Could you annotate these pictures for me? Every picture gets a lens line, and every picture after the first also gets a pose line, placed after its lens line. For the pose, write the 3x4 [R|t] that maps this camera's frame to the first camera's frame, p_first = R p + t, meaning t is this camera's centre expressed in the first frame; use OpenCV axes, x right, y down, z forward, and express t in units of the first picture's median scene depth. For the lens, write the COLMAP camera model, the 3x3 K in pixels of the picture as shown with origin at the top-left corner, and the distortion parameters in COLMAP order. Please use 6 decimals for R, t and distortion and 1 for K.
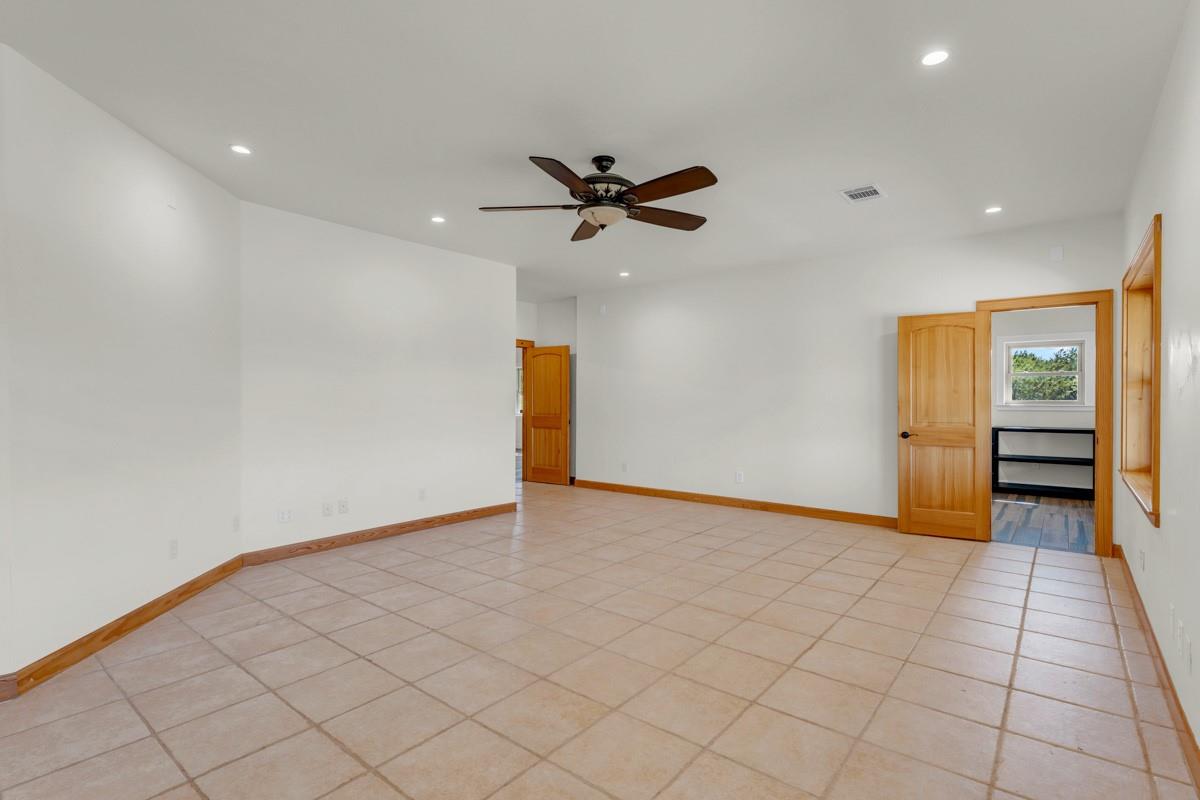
lens RADIAL K [[576.7, 0, 608.8], [0, 576.7, 394.9], [0, 0, 1]] dist [-0.002102, 0.000284]
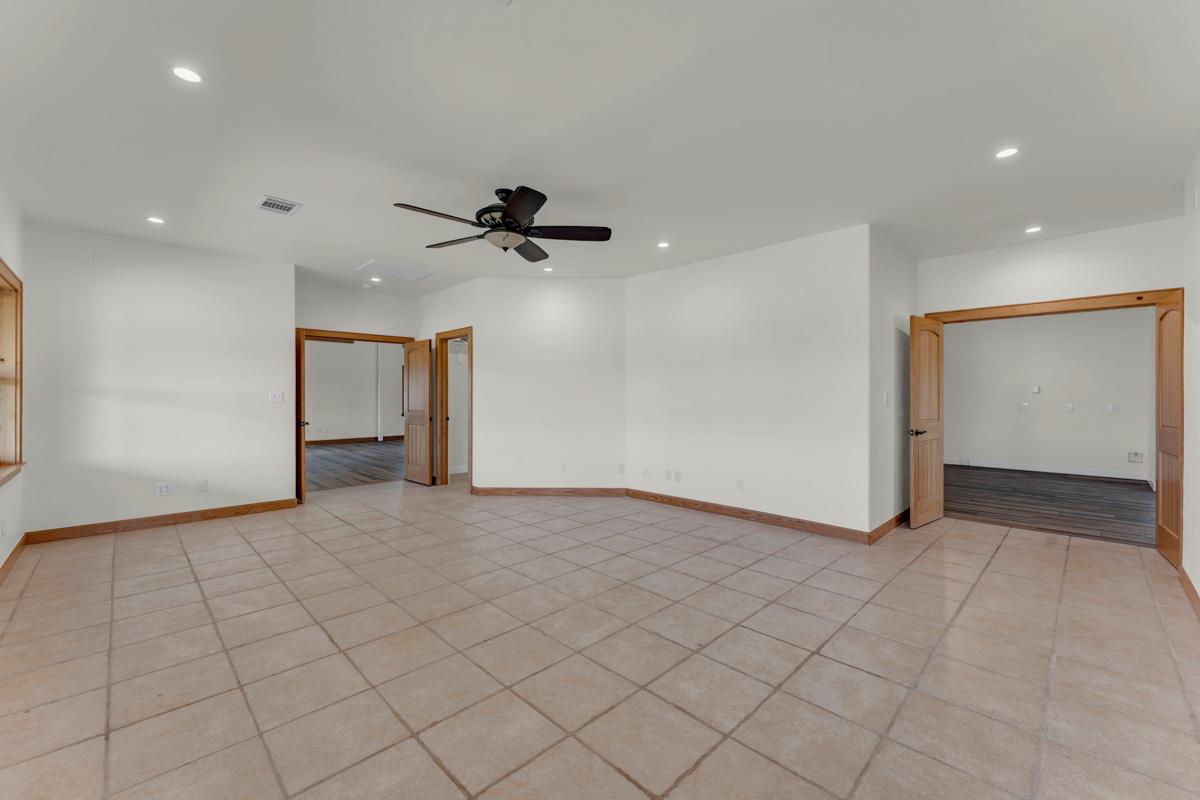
lens RADIAL K [[489.1, 0, 594.7], [0, 489.1, 396.7], [0, 0, 1]] dist [-0.000931, -0.000527]
pose [[-0.127731, 0.004246, -0.991800, 0.830162], [0.003608, 0.999986, 0.003816, 0.003187], [0.991802, -0.003091, -0.127745, 1.137914]]
